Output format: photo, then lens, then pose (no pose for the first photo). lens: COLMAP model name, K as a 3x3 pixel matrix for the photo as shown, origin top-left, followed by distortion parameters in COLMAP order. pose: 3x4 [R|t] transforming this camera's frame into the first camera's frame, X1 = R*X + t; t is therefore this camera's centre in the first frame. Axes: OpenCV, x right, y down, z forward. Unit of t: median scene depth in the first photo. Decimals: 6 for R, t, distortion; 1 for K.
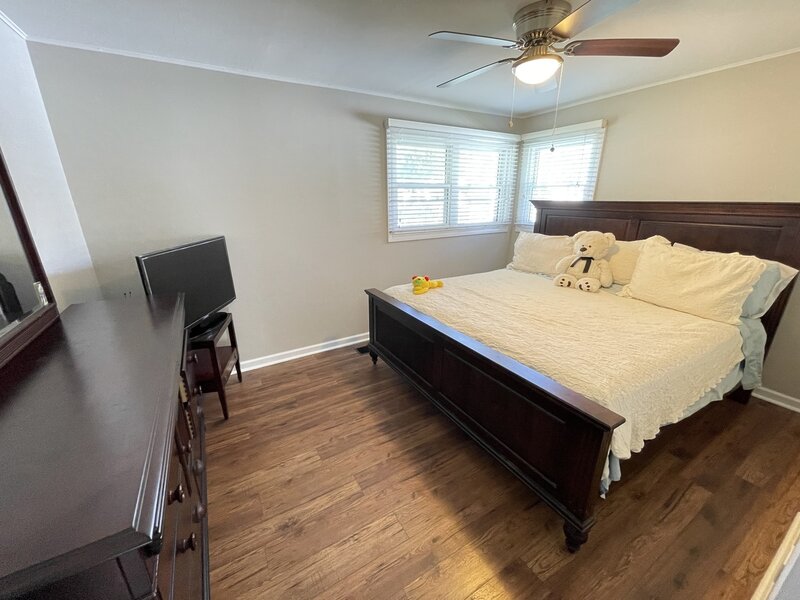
lens RADIAL K [[323.3, 0, 398.7], [0, 323.3, 300.6], [0, 0, 1]] dist [0.003602, 0.000466]
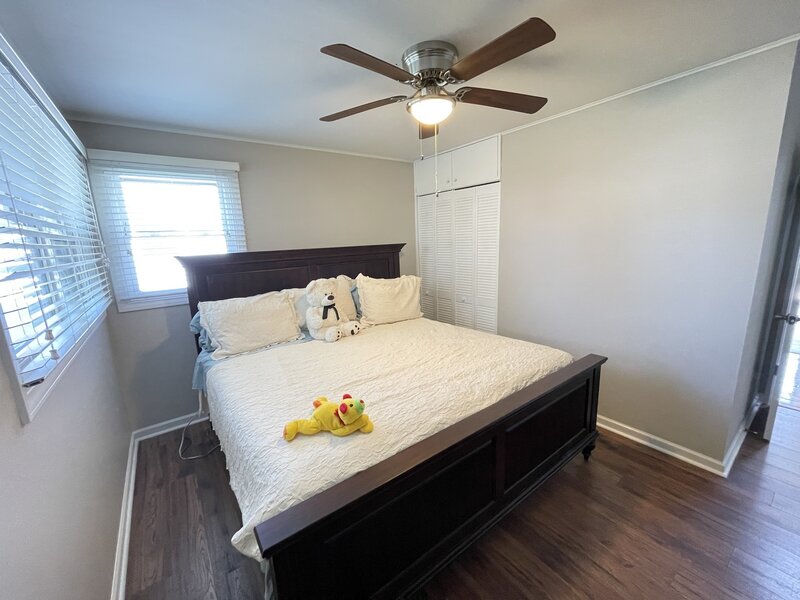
lens RADIAL K [[323.3, 0, 399.2], [0, 323.3, 302.0], [0, 0, 1]] dist [0.003602, 0.000466]
pose [[-0.093531, -0.188438, 0.977621, -0.430956], [0.344867, 0.915005, 0.209363, -0.309808], [-0.933980, 0.356731, -0.020595, 0.936495]]
